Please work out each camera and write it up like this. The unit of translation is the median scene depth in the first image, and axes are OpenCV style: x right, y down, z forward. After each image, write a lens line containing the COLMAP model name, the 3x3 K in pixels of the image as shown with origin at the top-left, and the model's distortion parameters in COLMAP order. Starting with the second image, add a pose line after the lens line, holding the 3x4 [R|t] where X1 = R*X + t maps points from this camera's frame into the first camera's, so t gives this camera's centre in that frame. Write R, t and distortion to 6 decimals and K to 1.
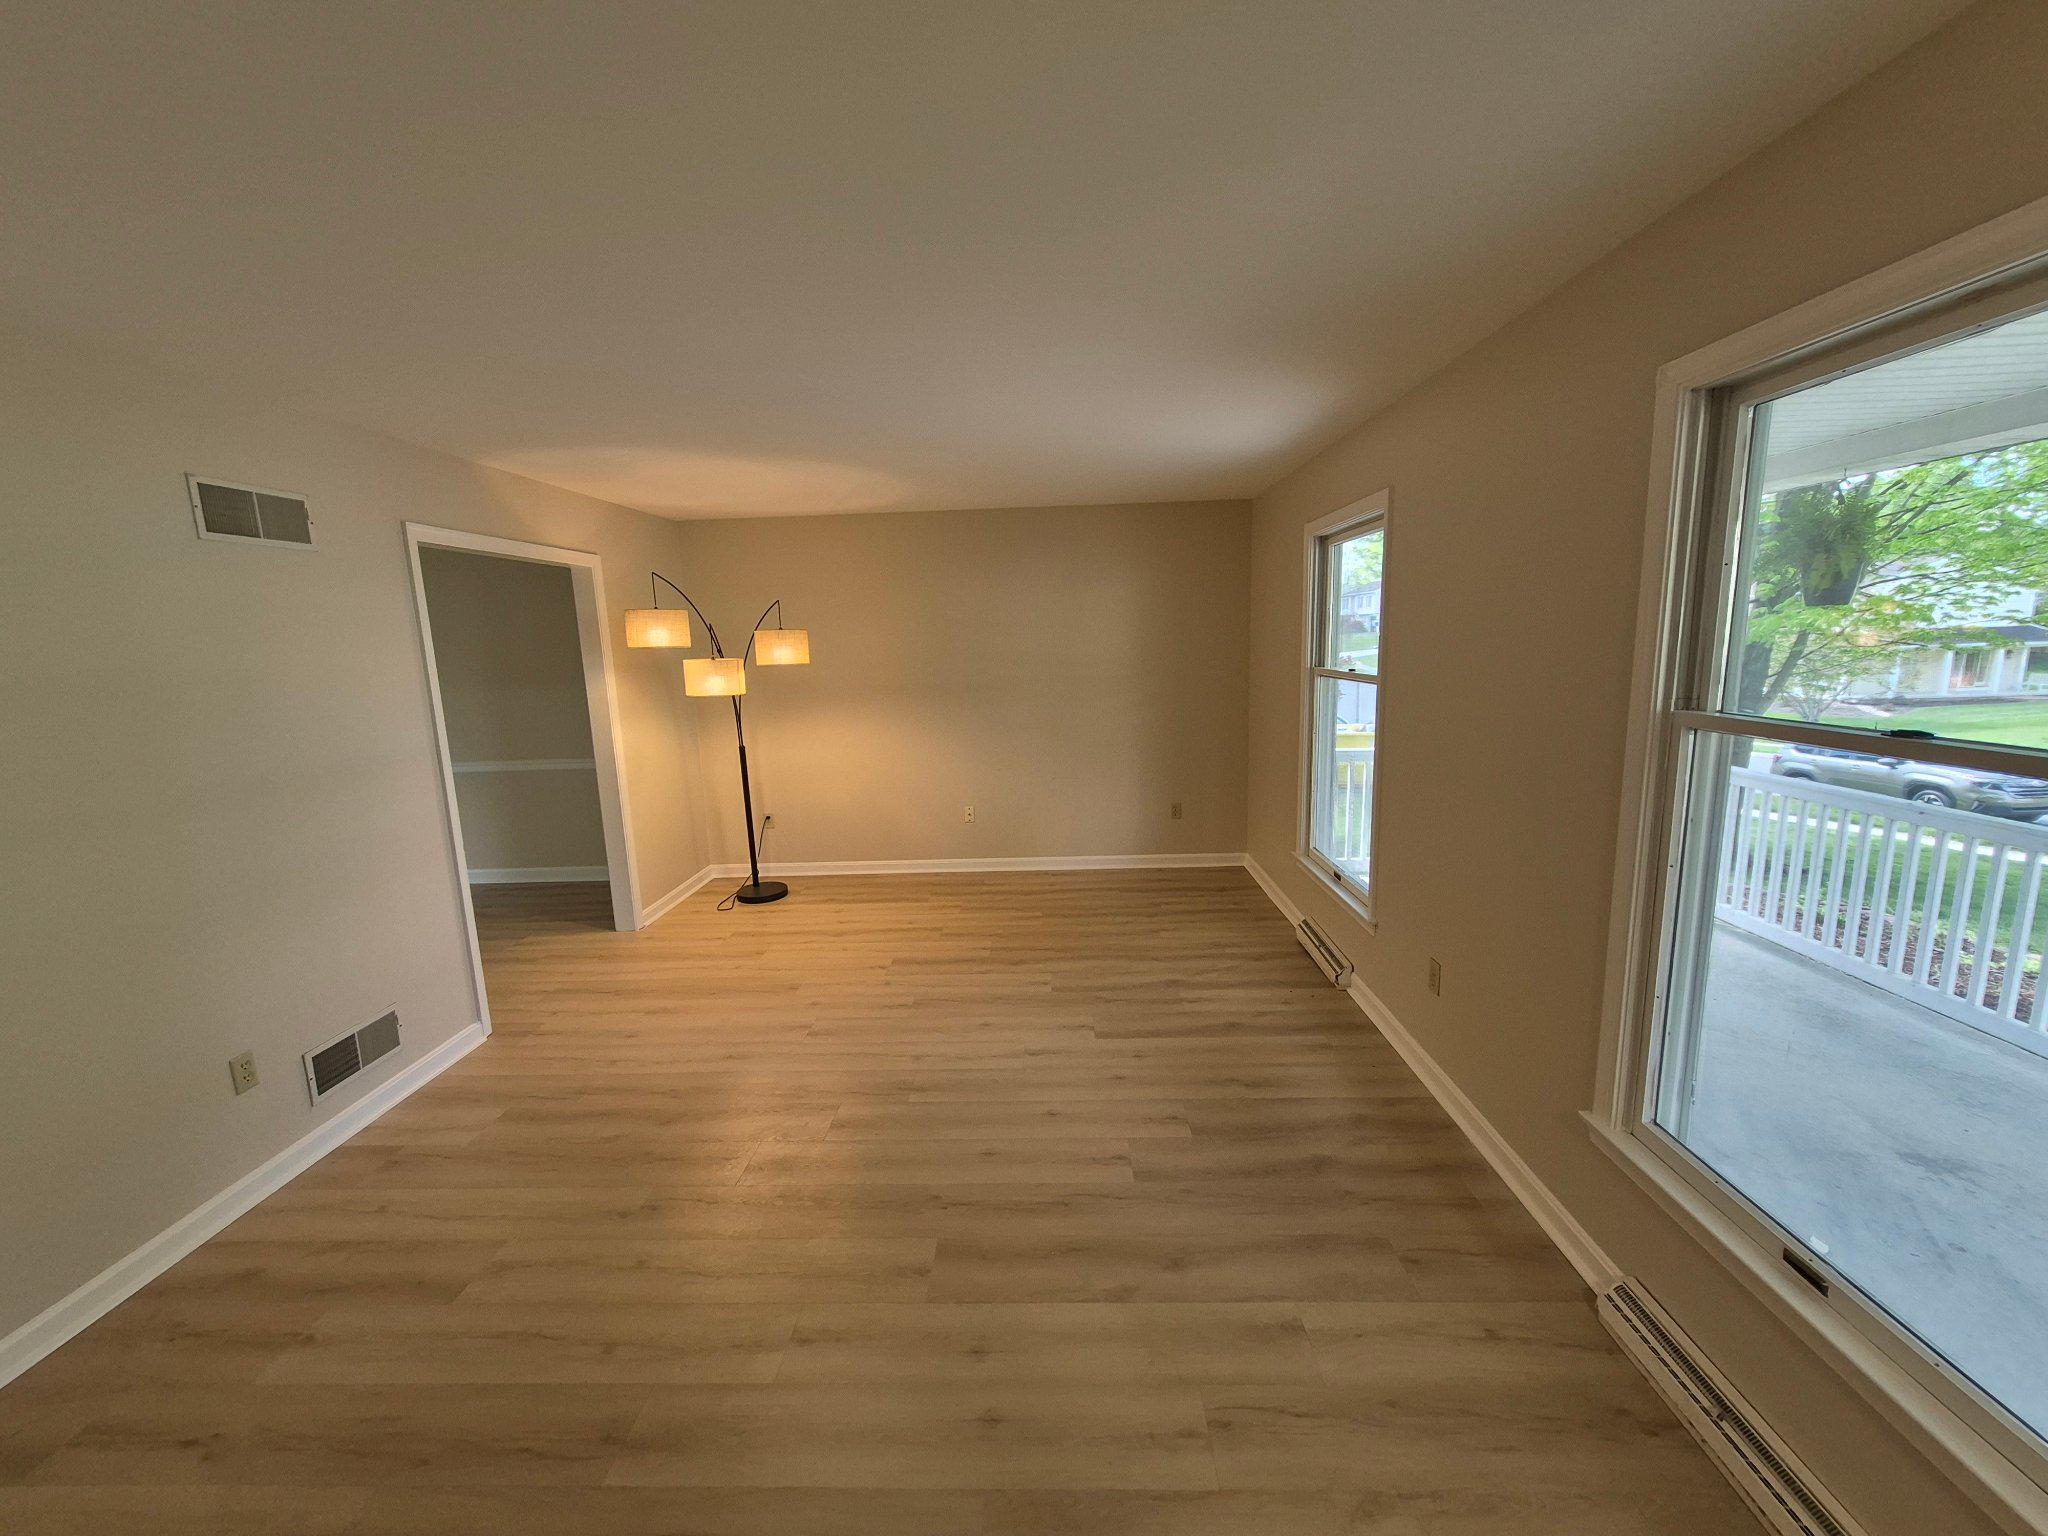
lens RADIAL K [[806.2, 0, 1029.8], [0, 806.2, 771.1], [0, 0, 1]] dist [0.000742, -0.000944]
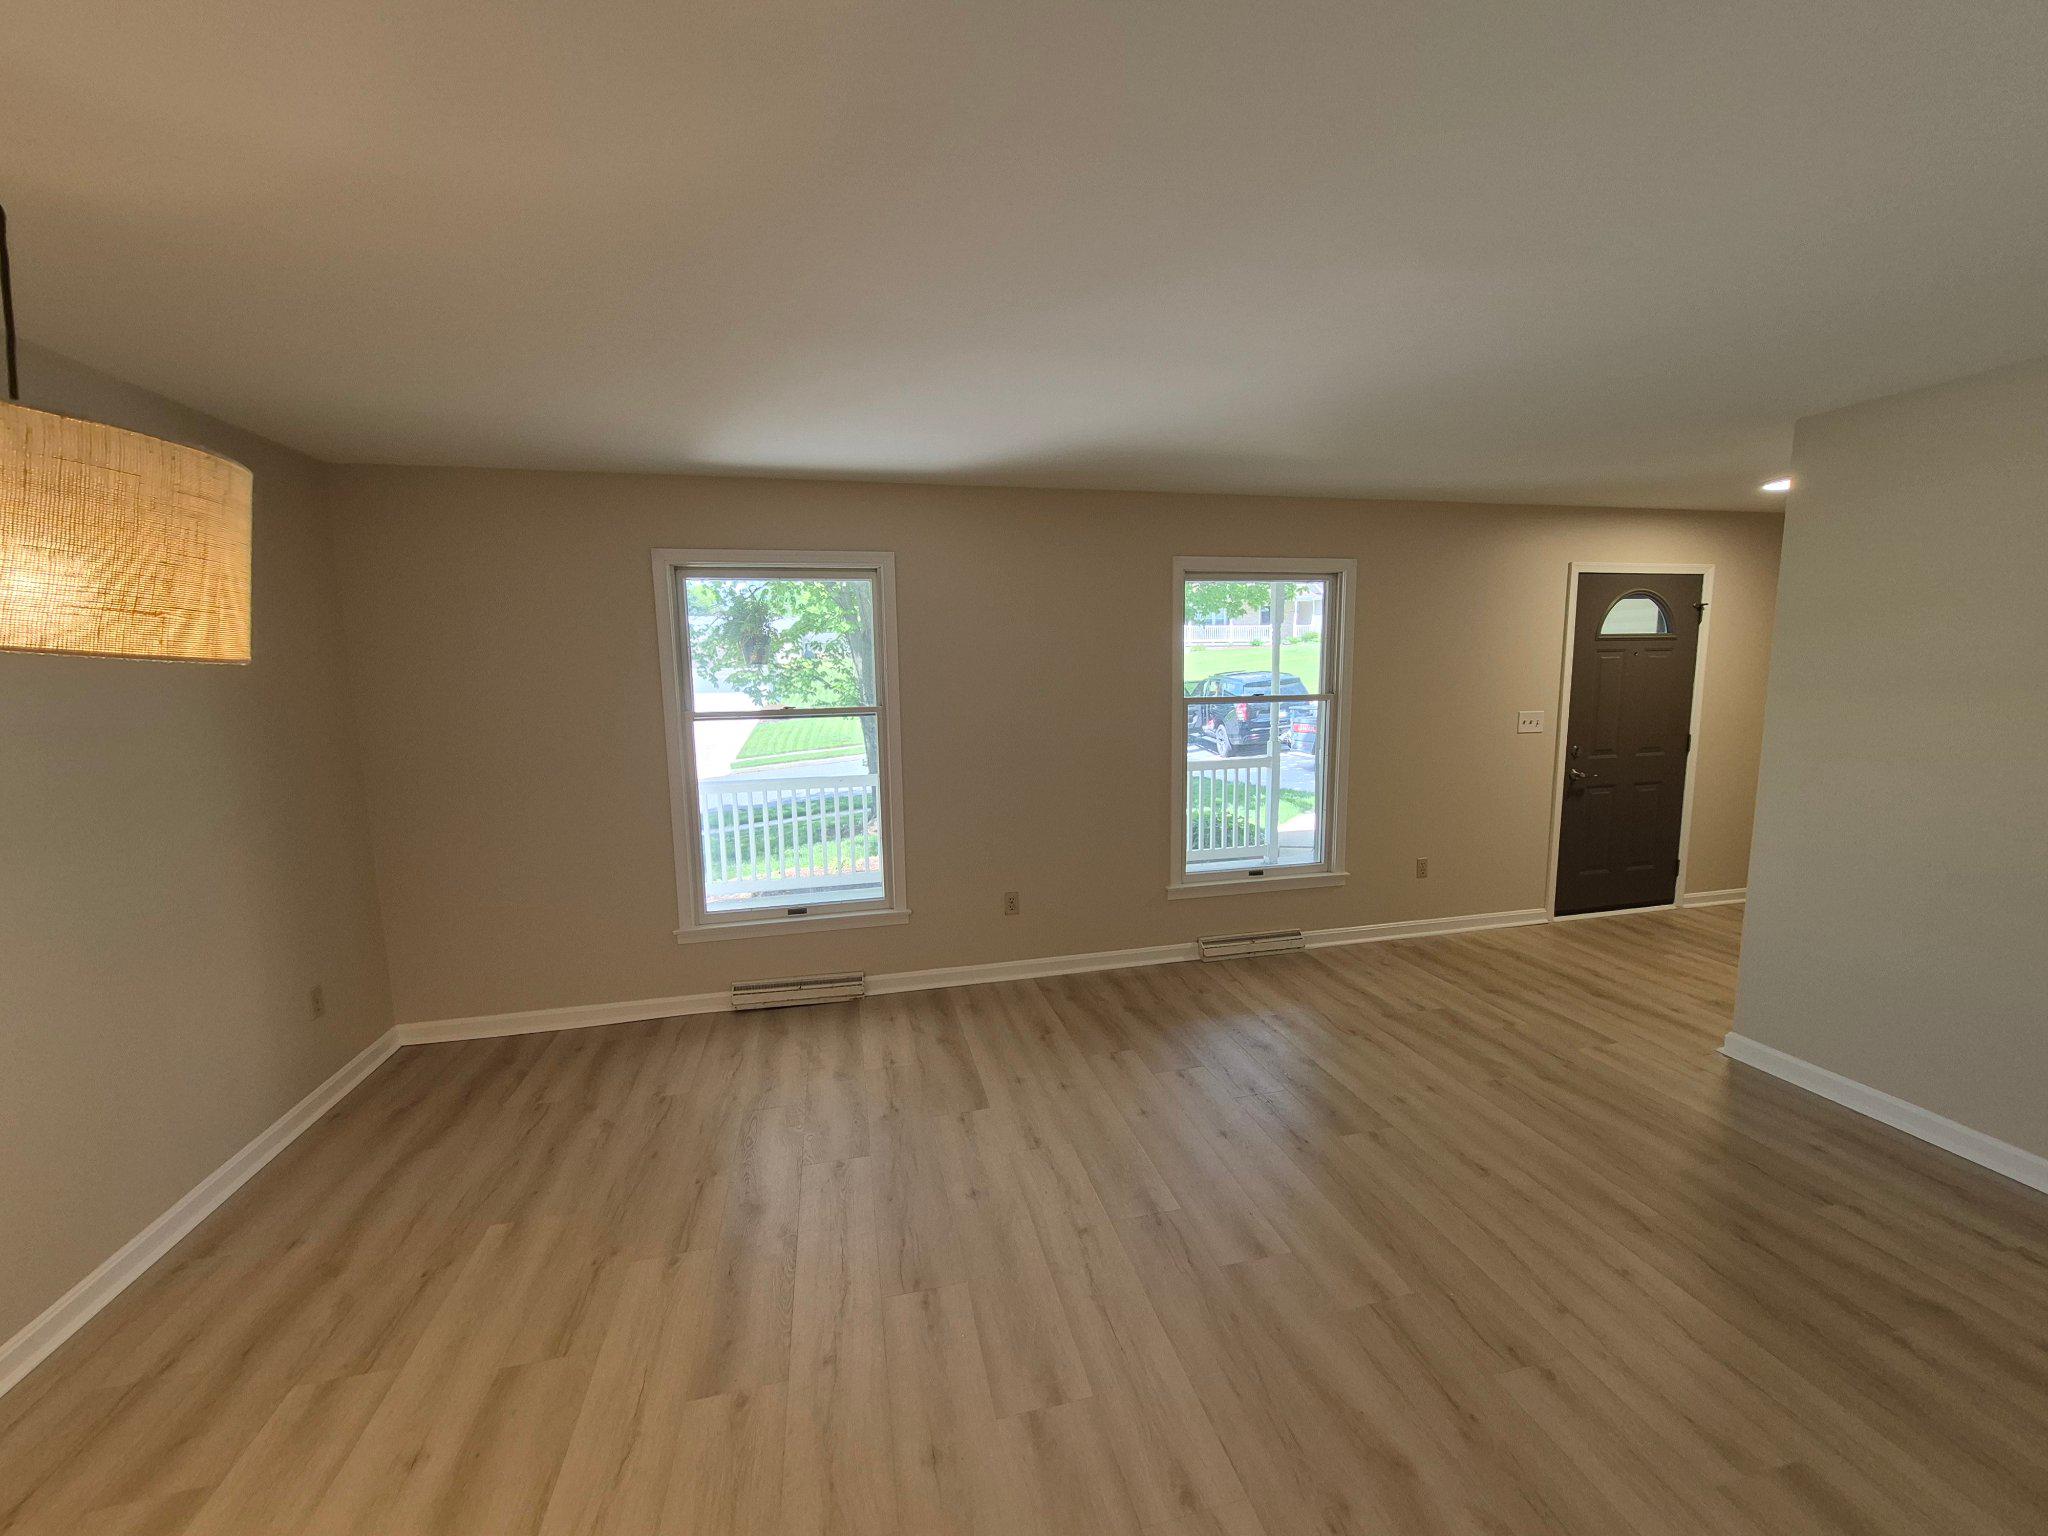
lens RADIAL K [[806.2, 0, 1029.8], [0, 806.2, 771.1], [0, 0, 1]] dist [0.000742, -0.000944]
pose [[-0.264554, -0.086858, 0.960451, -0.600456], [0.185515, 0.972751, 0.139070, -0.116357], [-0.946359, 0.214969, -0.241231, 0.870216]]
